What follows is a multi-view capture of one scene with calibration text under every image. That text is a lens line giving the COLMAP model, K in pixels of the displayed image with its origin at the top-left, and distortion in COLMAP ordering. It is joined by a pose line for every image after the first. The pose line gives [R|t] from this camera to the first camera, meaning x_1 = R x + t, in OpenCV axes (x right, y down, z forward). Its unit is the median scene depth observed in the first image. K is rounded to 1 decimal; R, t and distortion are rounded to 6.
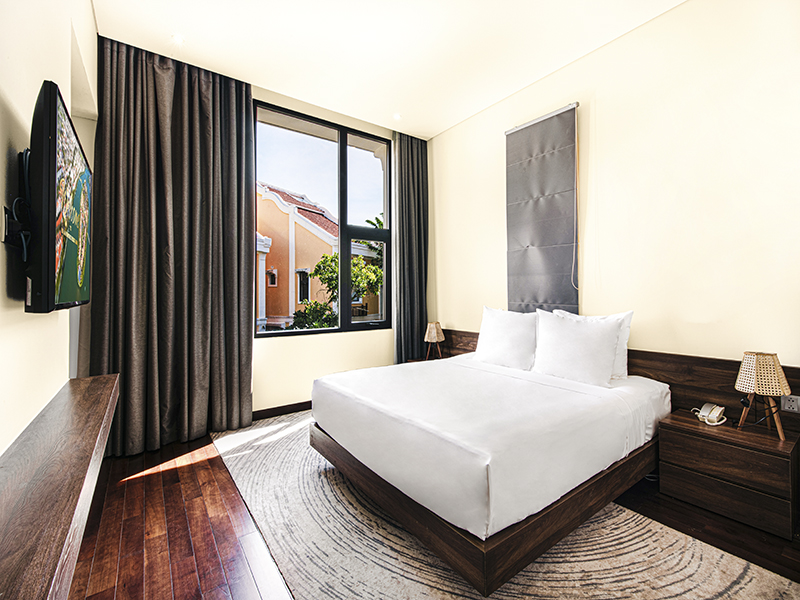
lens RADIAL K [[394.3, 0, 394.2], [0, 394.3, 292.2], [0, 0, 1]] dist [-0.000688, -0.000636]
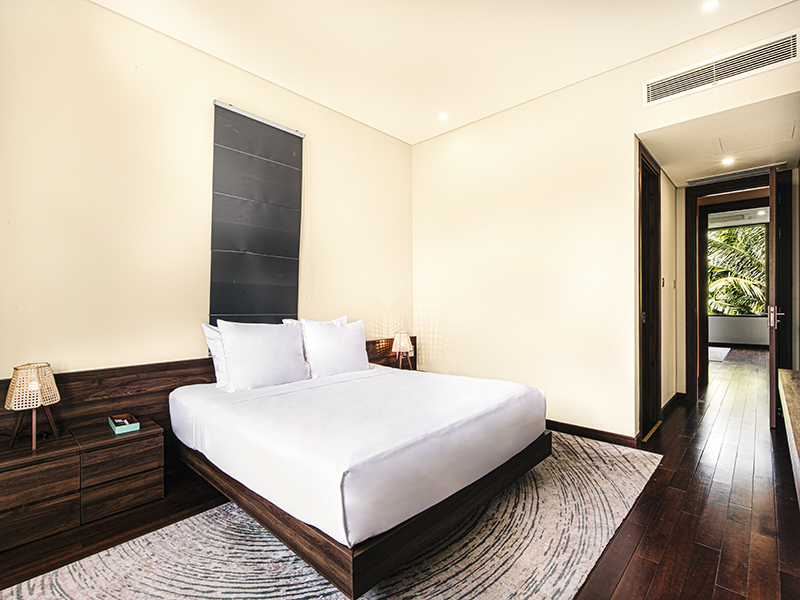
lens RADIAL K [[384.5, 0, 386.8], [0, 384.5, 302.8], [0, 0, 1]] dist [-0.001007, -0.000205]
pose [[-0.224393, 0.005453, 0.974483, -0.878399], [0.004827, 0.999978, -0.004484, 0.010717], [-0.974487, 0.003697, -0.224415, 1.333545]]
